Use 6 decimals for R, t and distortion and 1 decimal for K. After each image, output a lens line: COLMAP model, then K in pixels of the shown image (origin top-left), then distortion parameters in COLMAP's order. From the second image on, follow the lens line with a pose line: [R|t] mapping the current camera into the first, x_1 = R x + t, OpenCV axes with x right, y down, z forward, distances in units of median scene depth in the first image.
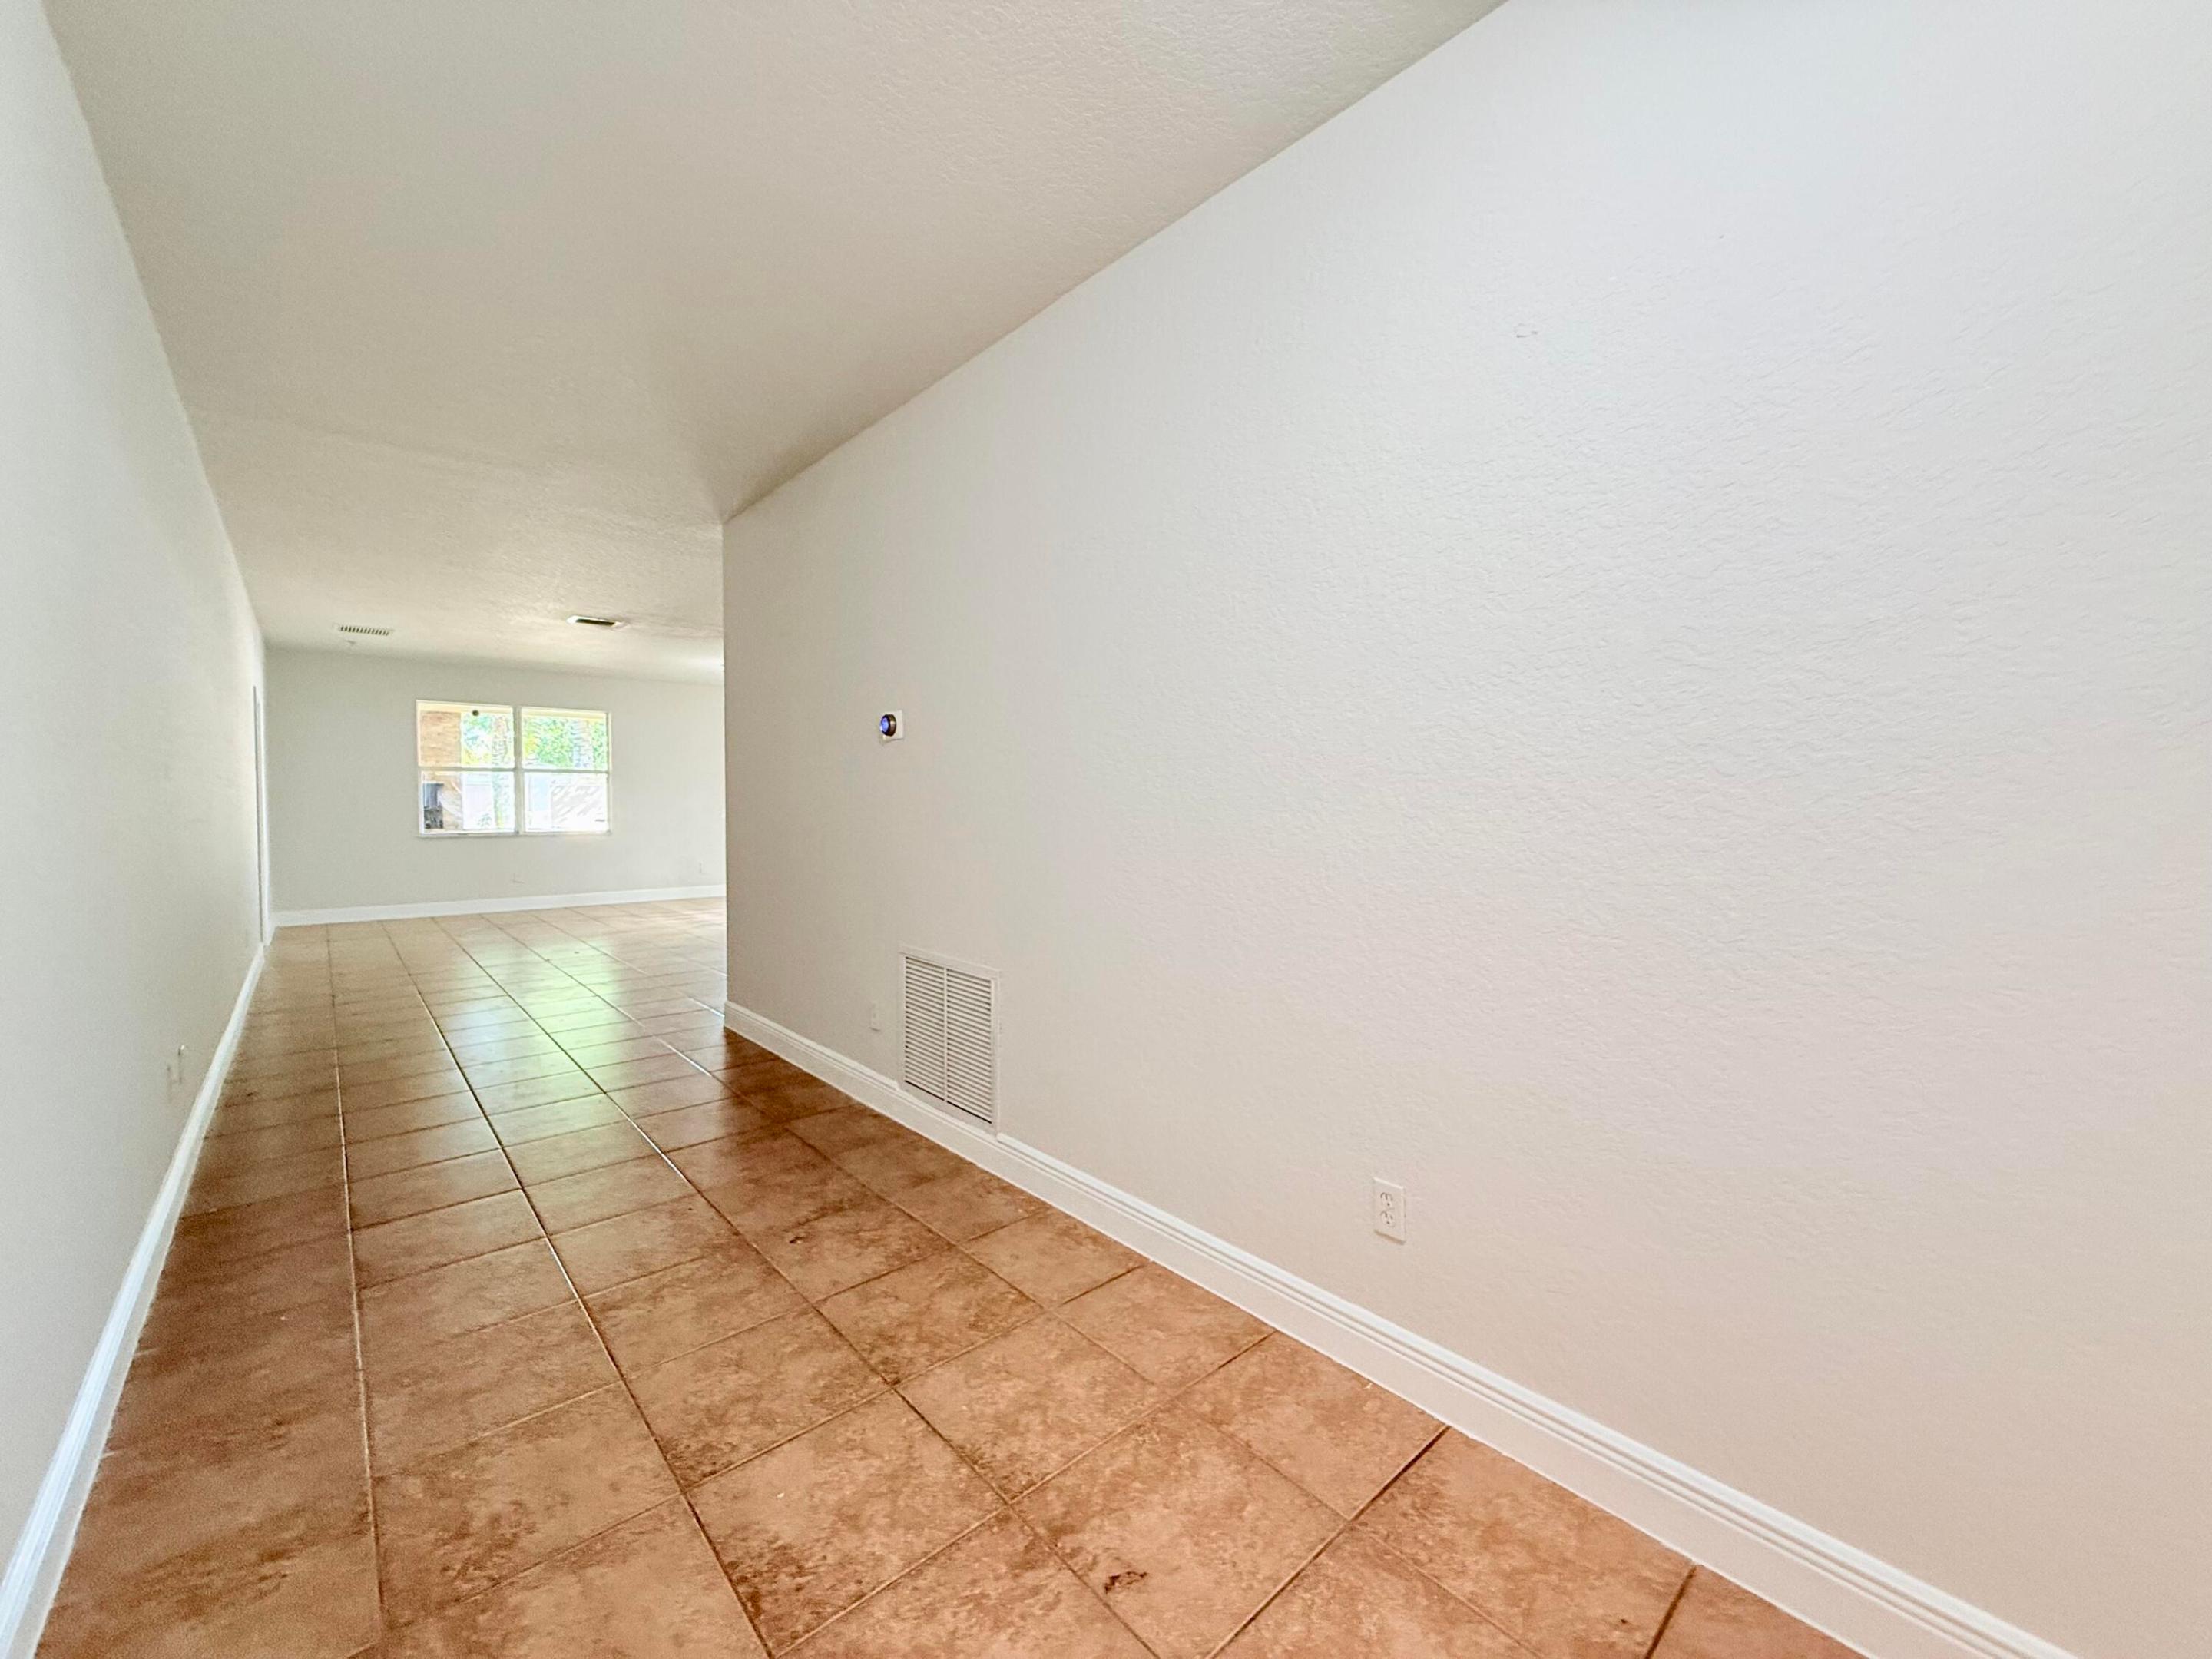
lens RADIAL K [[885.7, 0, 1112.3], [0, 885.7, 840.3], [0, 0, 1]] dist [0.001164, -0.000570]
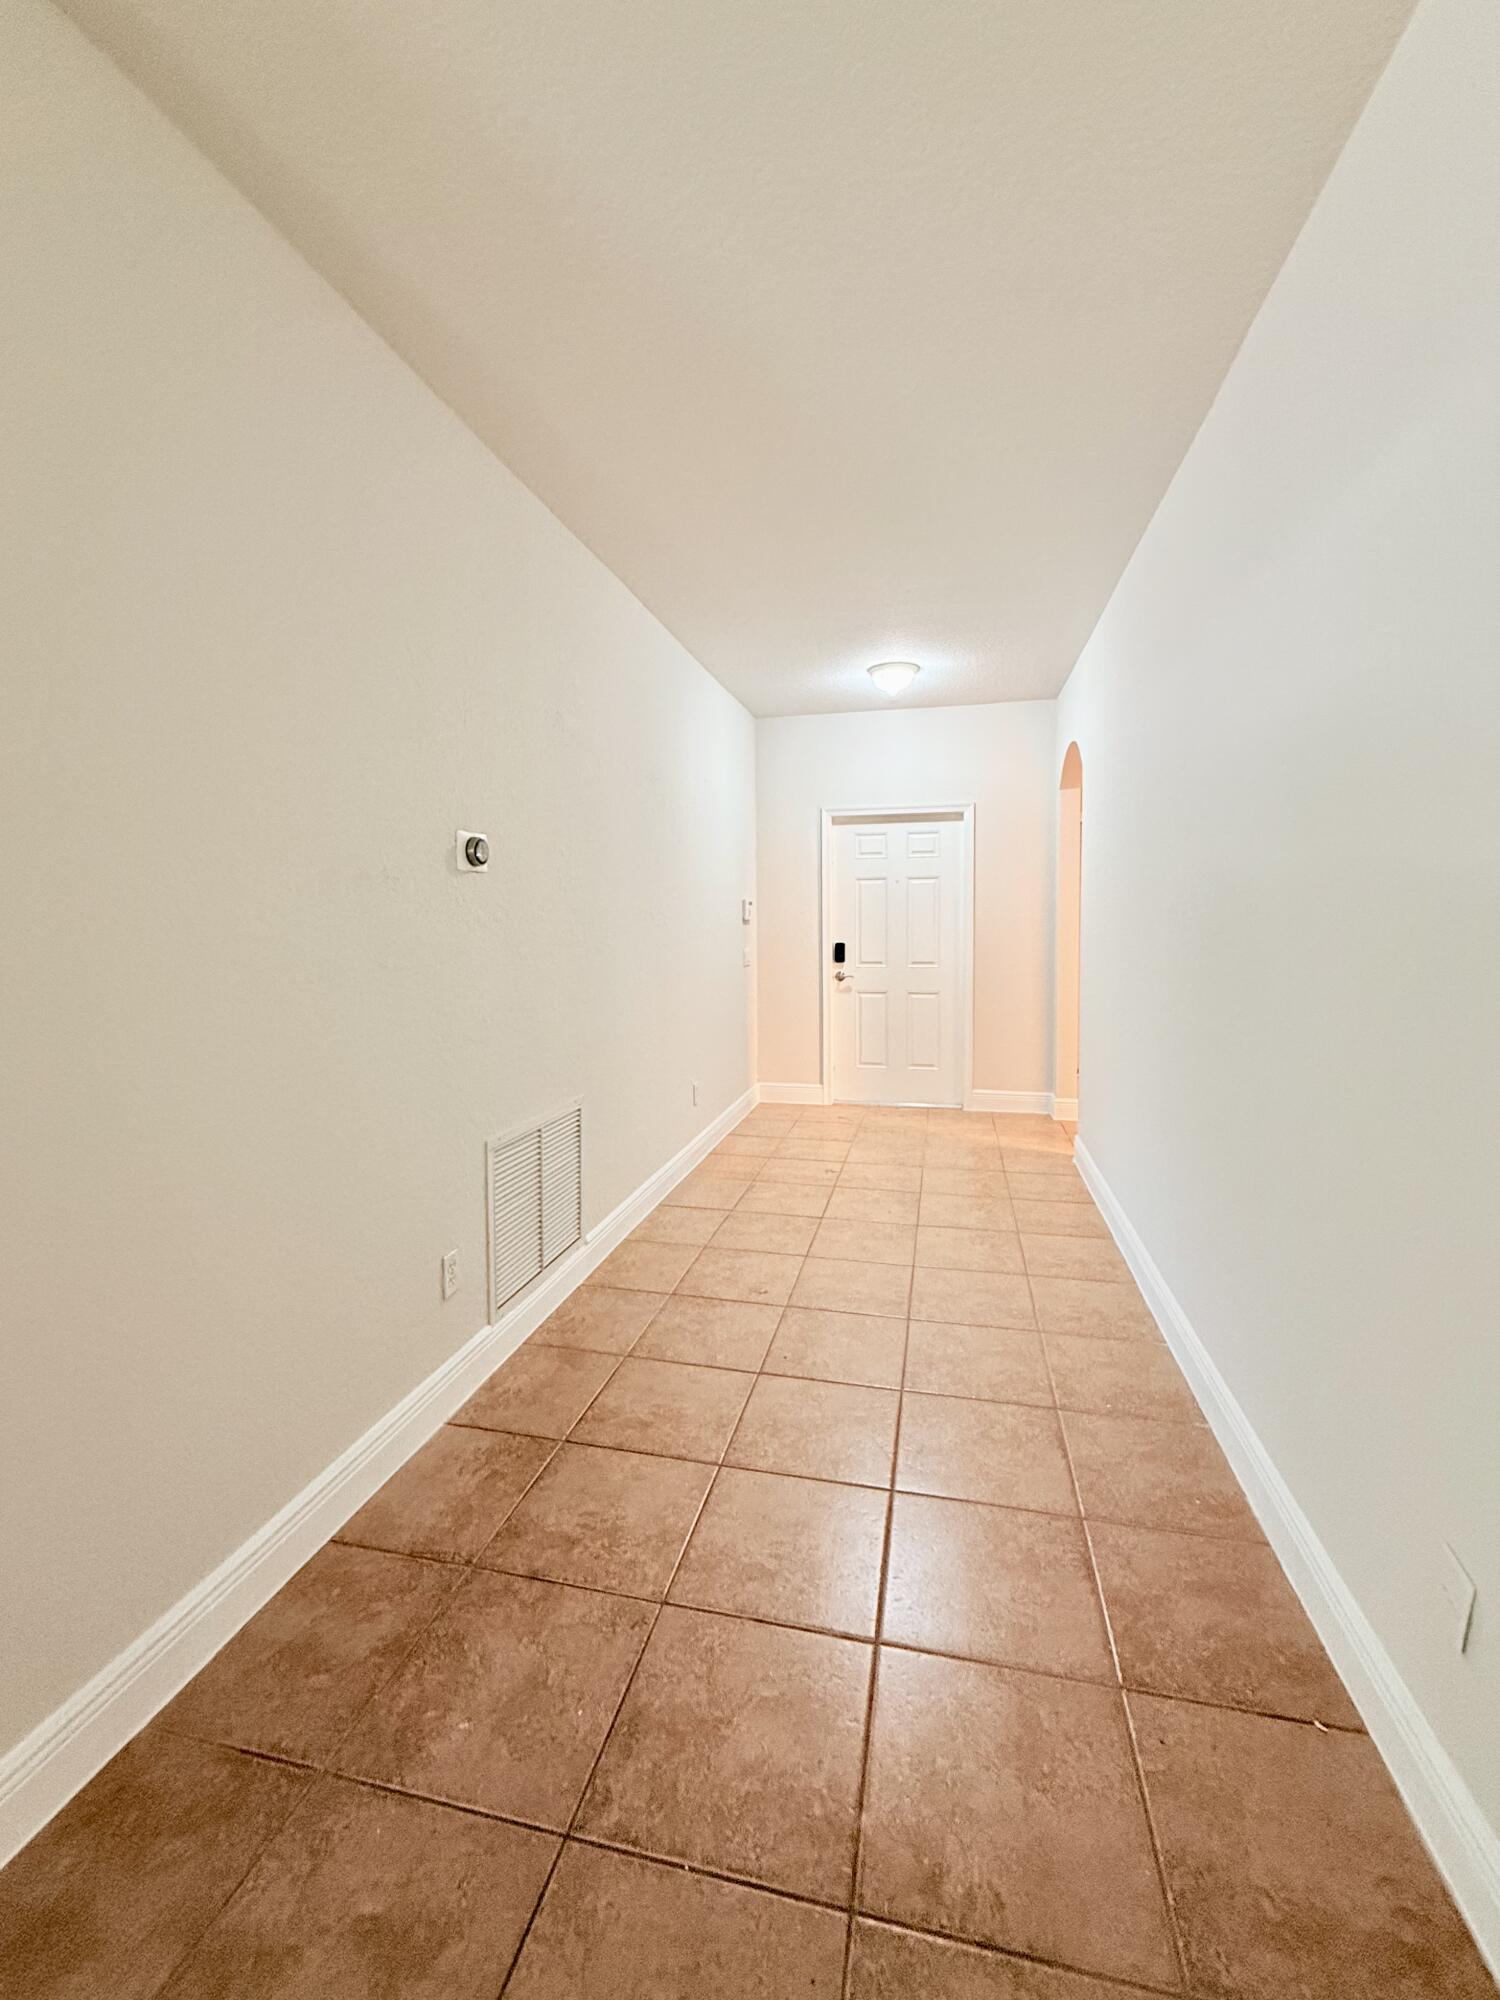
lens RADIAL K [[800.8, 0, 753.4], [0, 800.8, 985.0], [0, 0, 1]] dist [0.001164, -0.000570]
pose [[-0.565729, -0.064086, 0.822097, -1.342376], [0.047399, 0.992800, 0.110011, -0.117733], [-0.823228, 0.101203, -0.558618, 1.706371]]
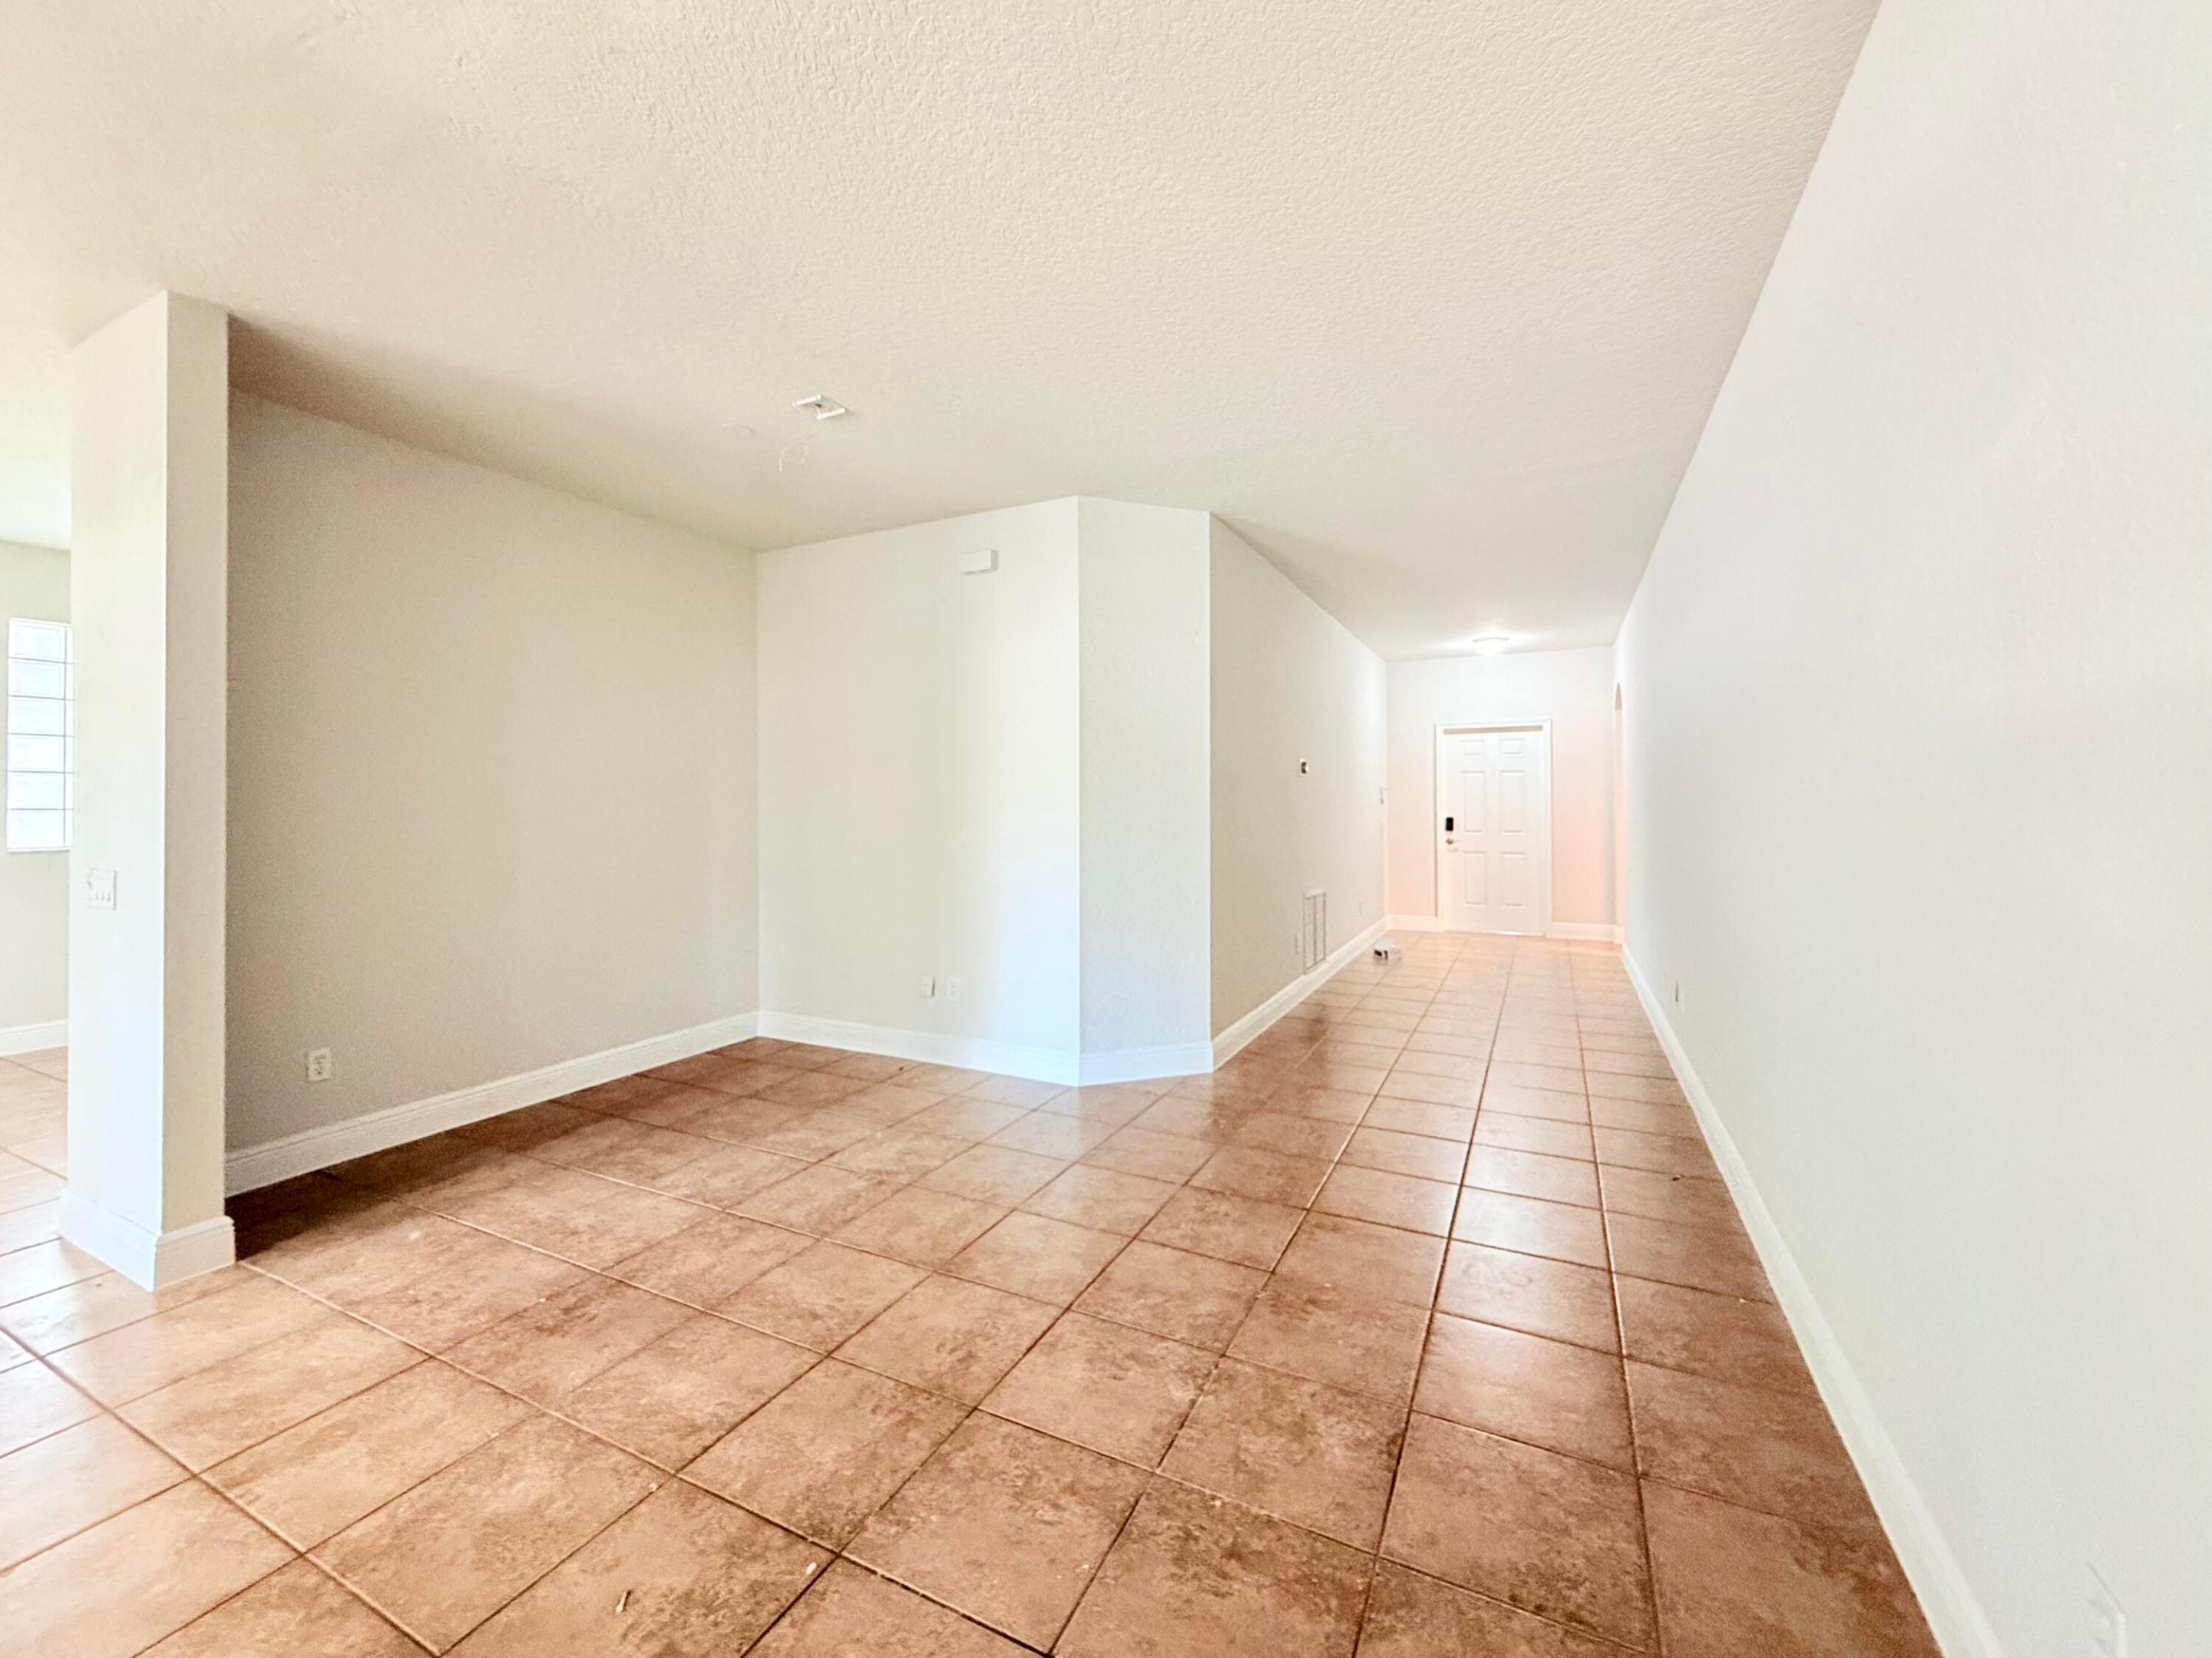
lens RADIAL K [[885.6, 0, 1118.9], [0, 885.6, 811.1], [0, 0, 1]] dist [0.001164, -0.000570]
pose [[-0.374521, -0.003576, 0.927212, -2.489435], [0.048433, 0.998552, 0.023414, -0.148990], [-0.925953, 0.053676, -0.373805, 2.867354]]
